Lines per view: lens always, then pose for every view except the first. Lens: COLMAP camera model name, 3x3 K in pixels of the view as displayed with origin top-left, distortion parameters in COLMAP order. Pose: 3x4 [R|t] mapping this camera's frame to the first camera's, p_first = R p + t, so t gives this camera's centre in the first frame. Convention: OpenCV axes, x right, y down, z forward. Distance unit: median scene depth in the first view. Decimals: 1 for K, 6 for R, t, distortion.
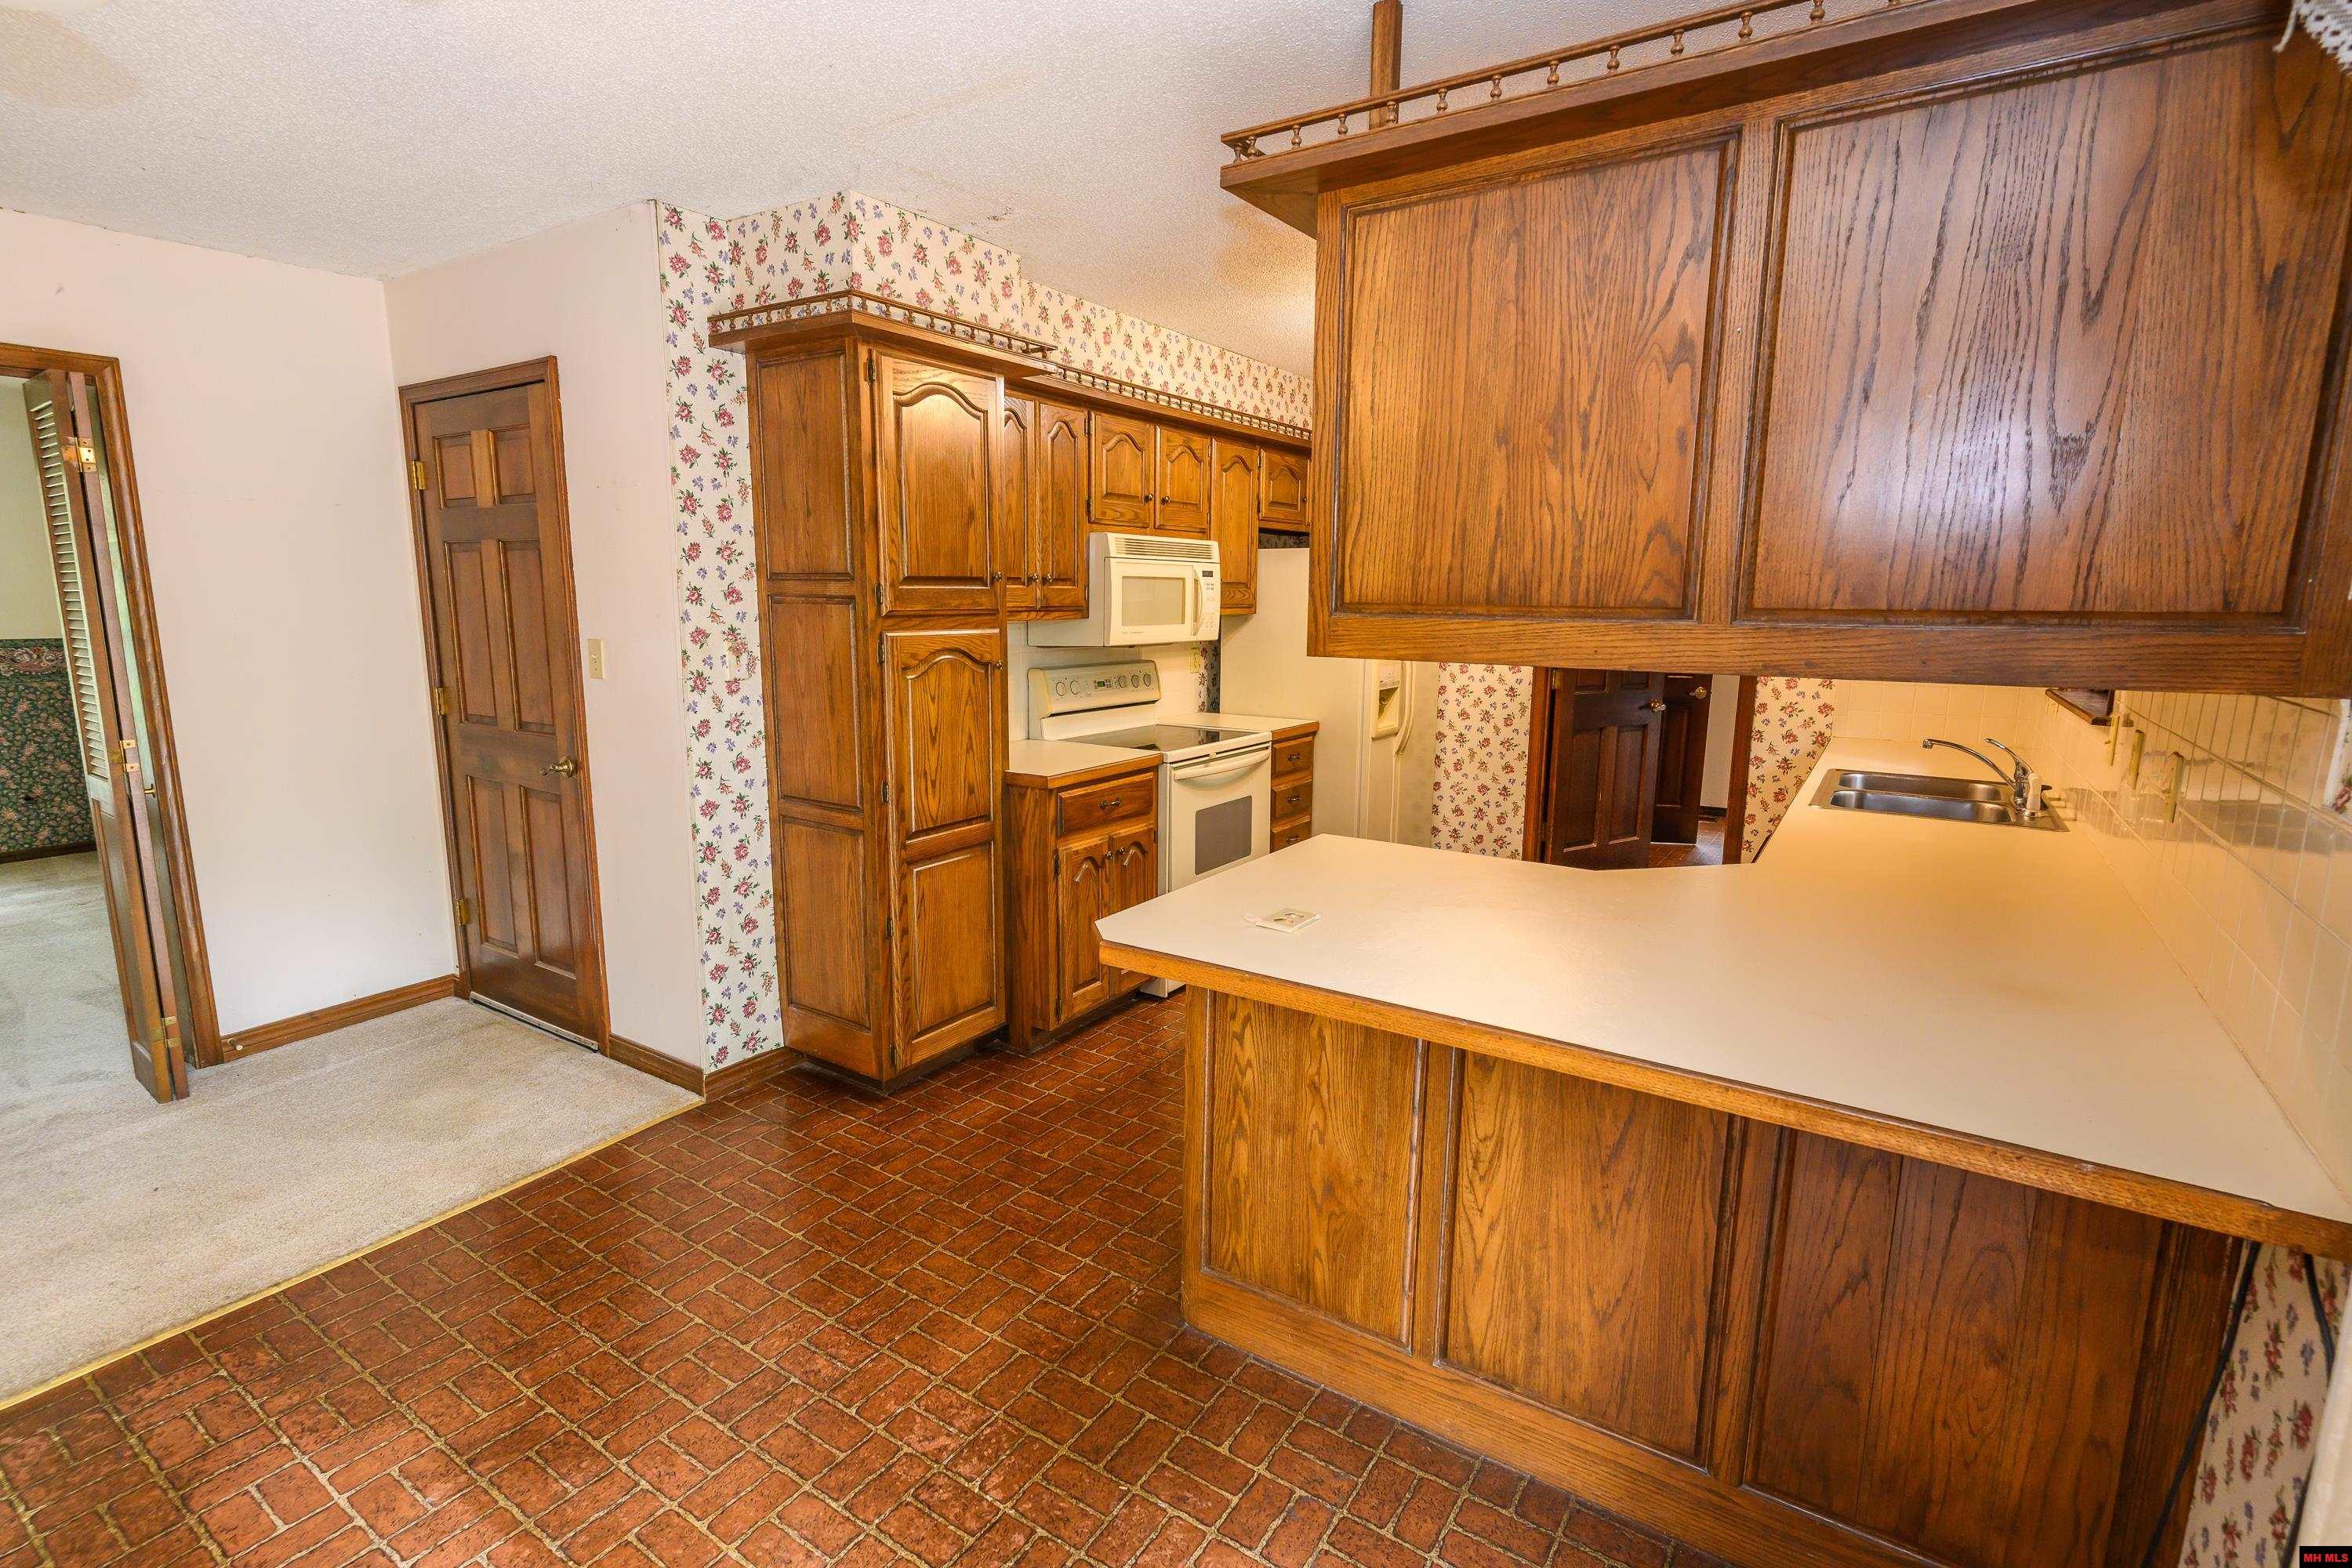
lens RADIAL K [[1121.4, 0, 1176.0], [0, 1121.4, 784.0], [0, 0, 1]] dist [-0.001769, 0.000256]
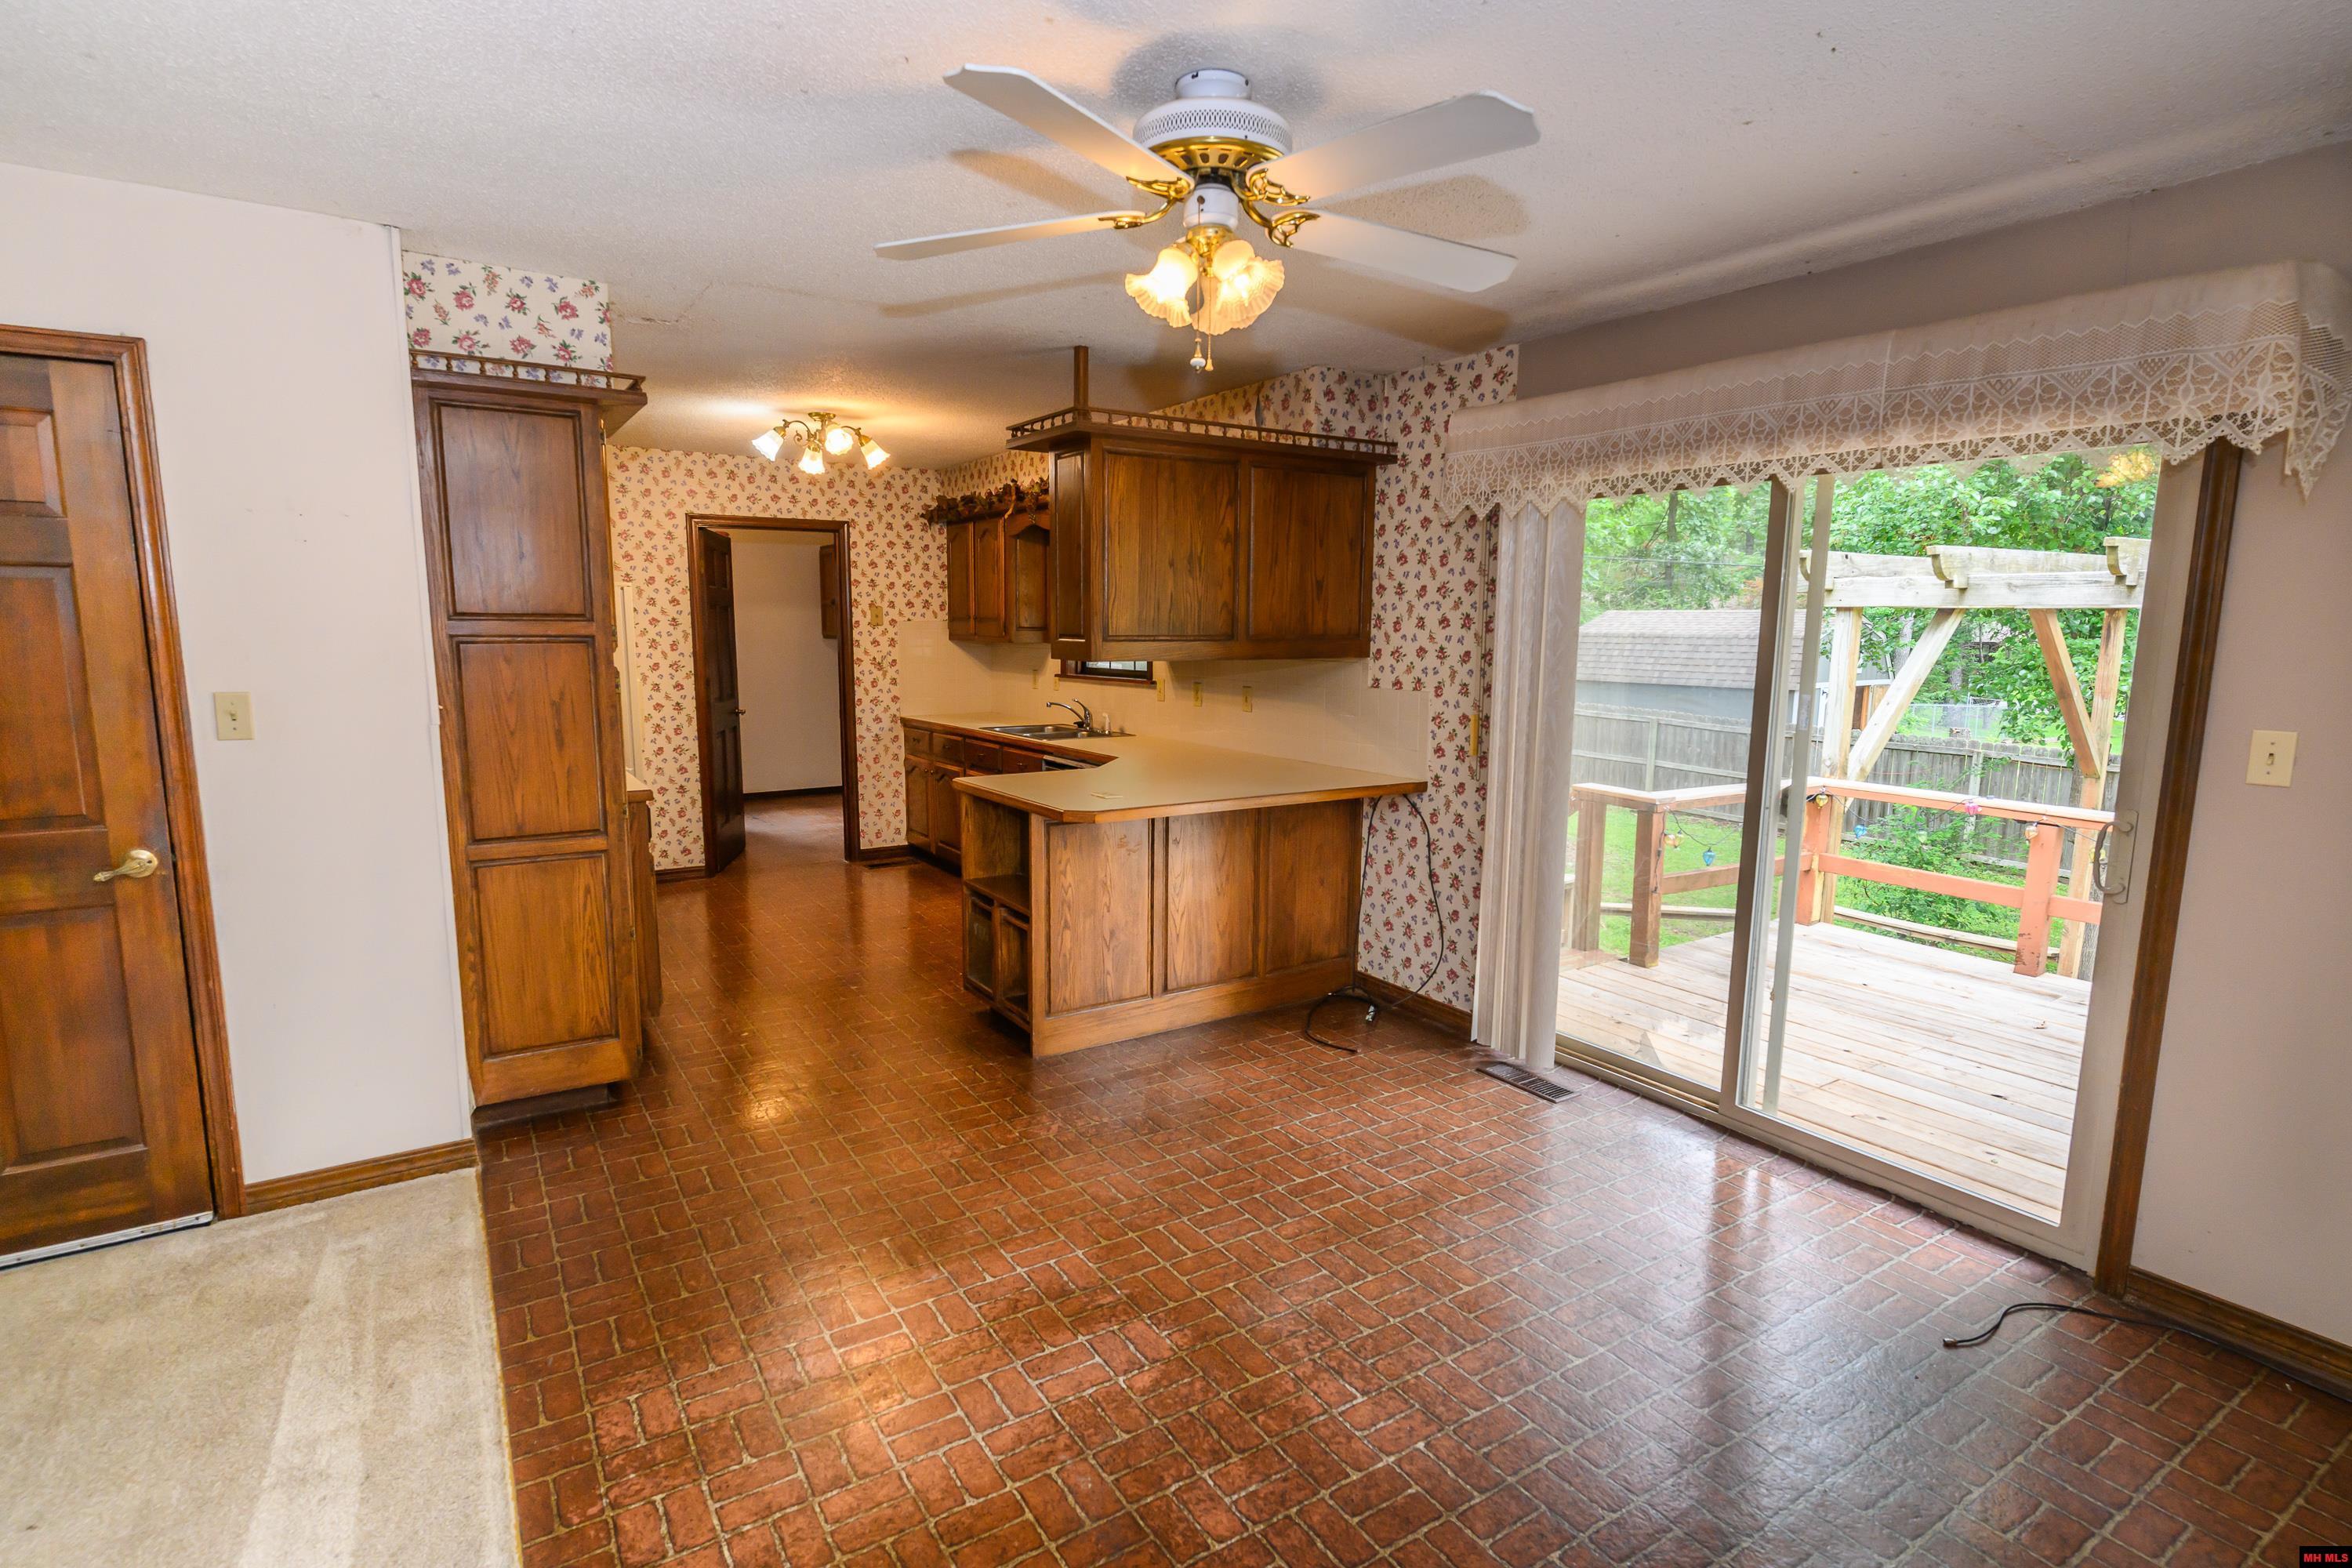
lens RADIAL K [[1134.8, 0, 1176.0], [0, 1134.8, 784.0], [0, 0, 1]] dist [-0.000582, -0.000105]
pose [[0.395328, -0.133627, 0.908768, -0.755096], [0.153587, 0.985049, 0.078031, -0.015911], [-0.905609, 0.108727, 0.409941, 0.030479]]
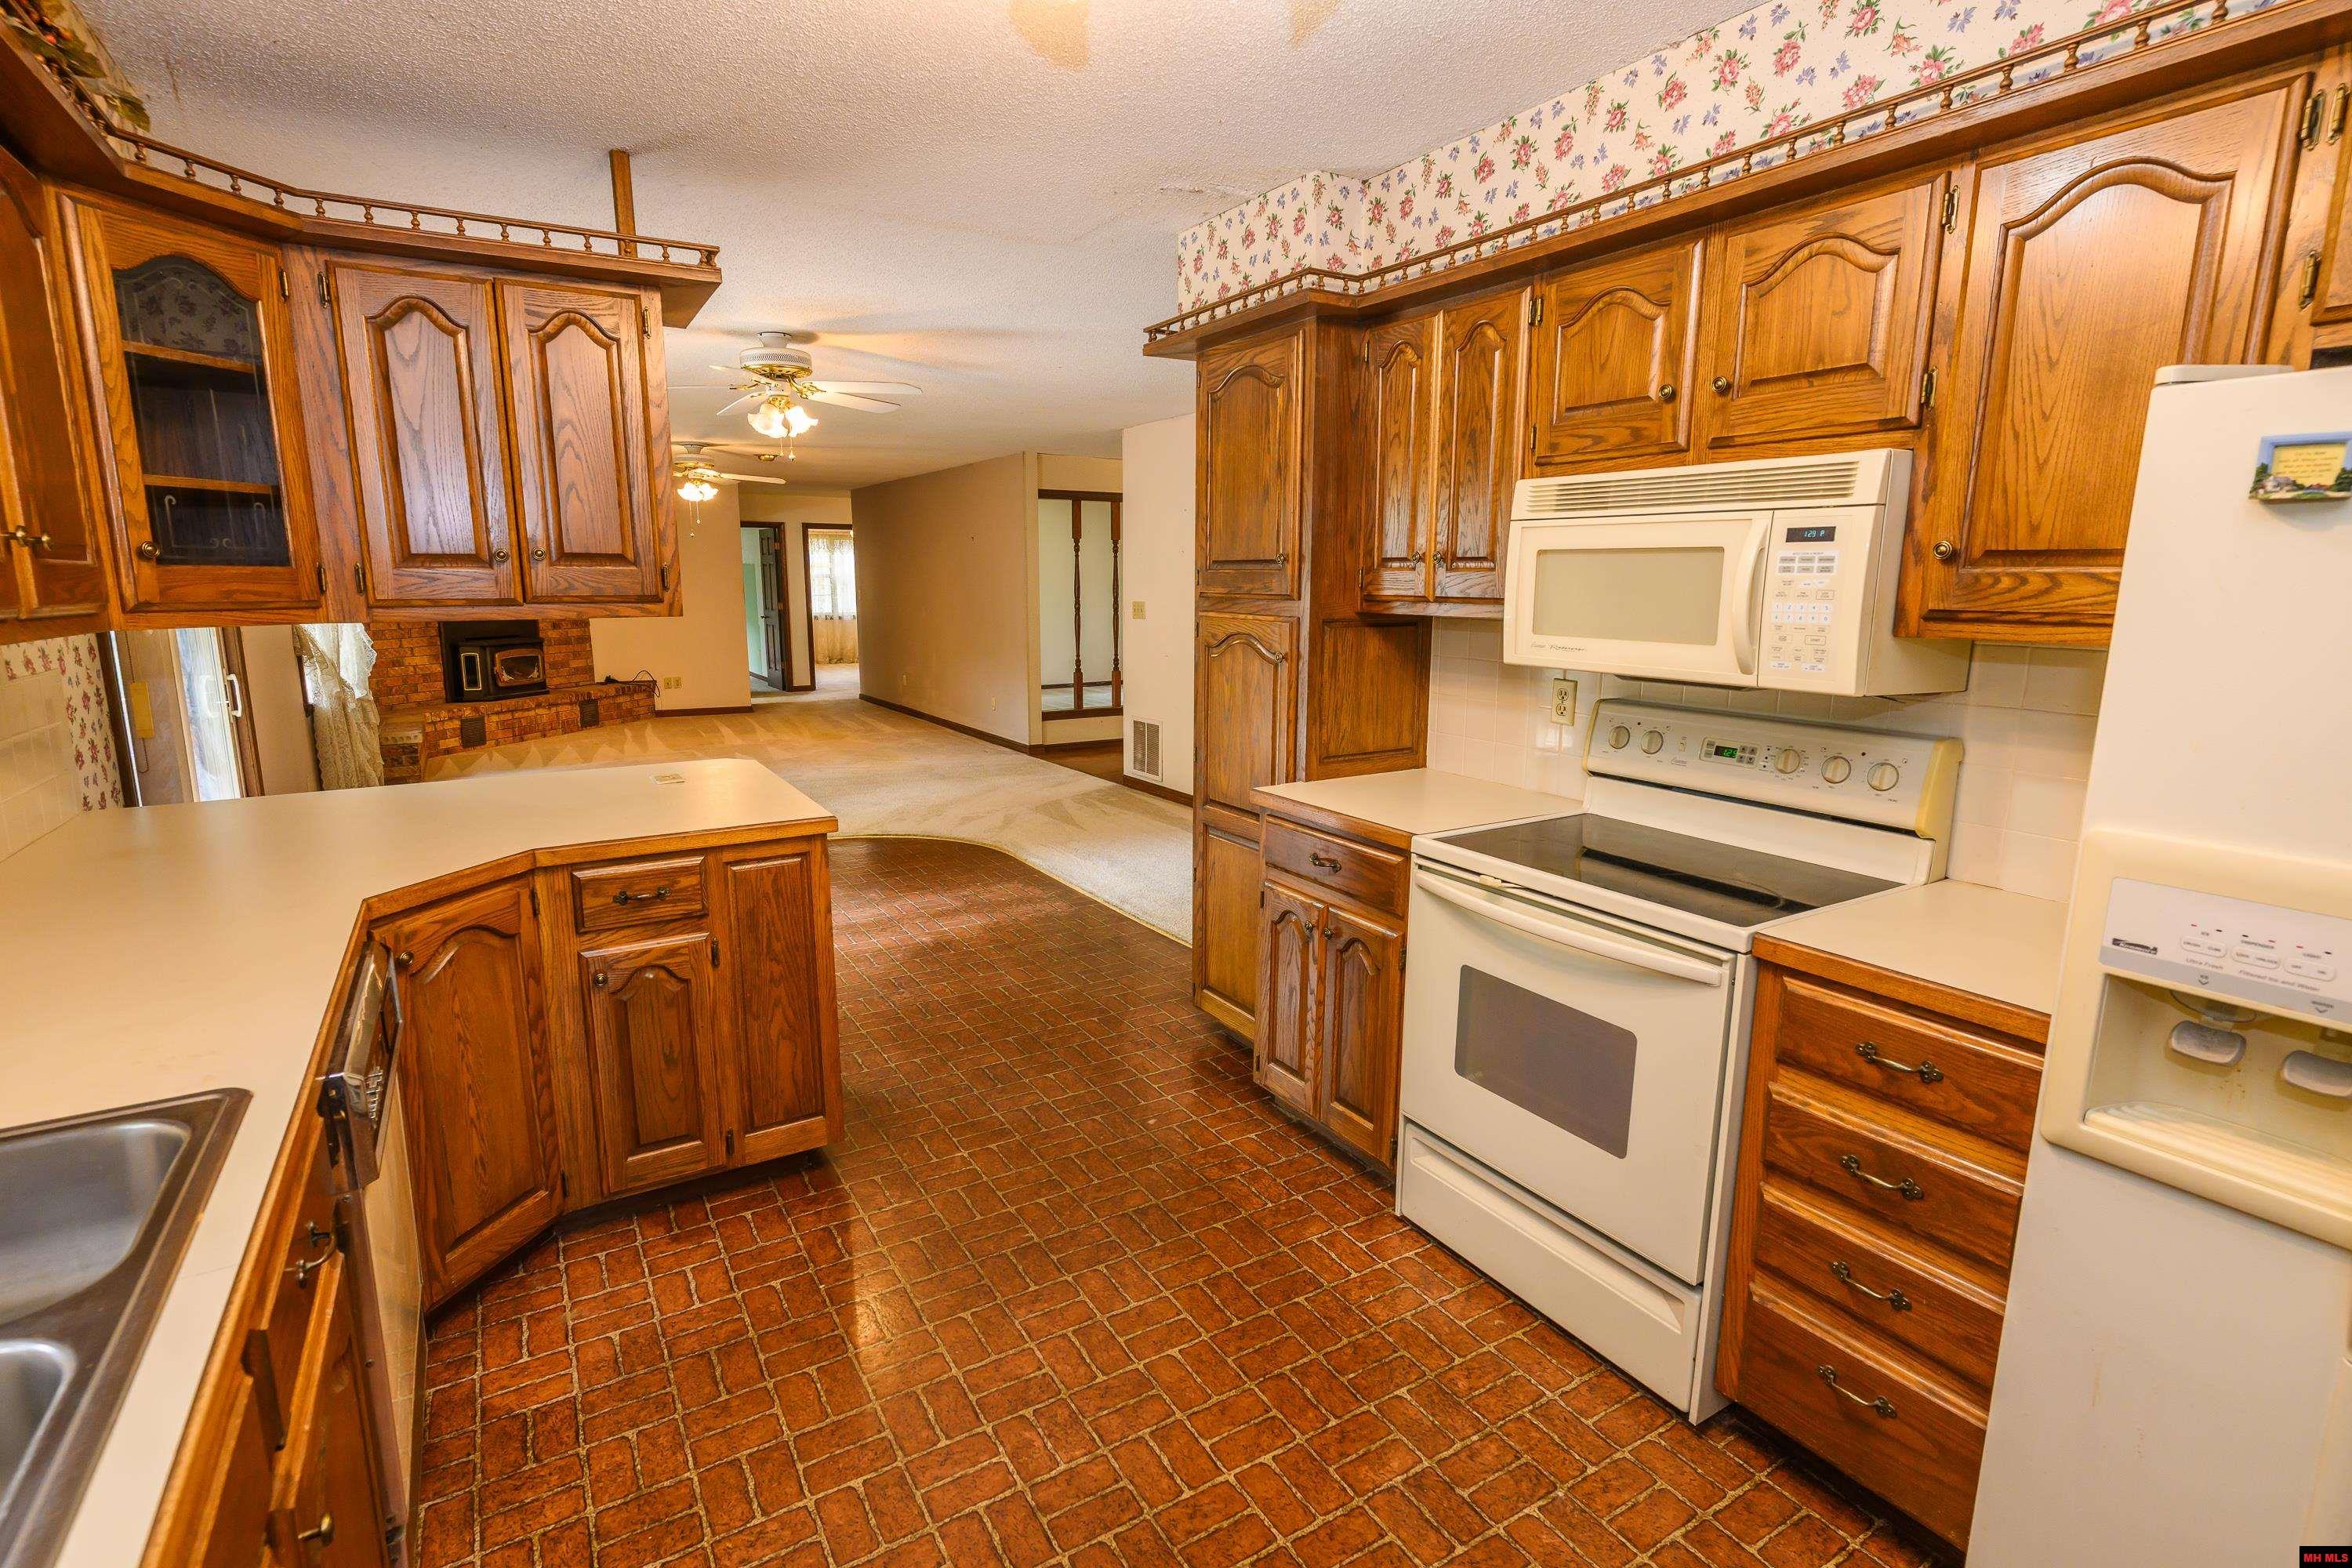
lens RADIAL K [[1121.8, 0, 1159.8], [0, 1121.8, 776.4], [0, 0, 1]] dist [0.001487, 0.000764]
pose [[-0.434079, 0.152595, -0.887857, 0.539494], [-0.159195, 0.957047, 0.242318, -0.168724], [0.886698, 0.246527, -0.391142, 1.000466]]
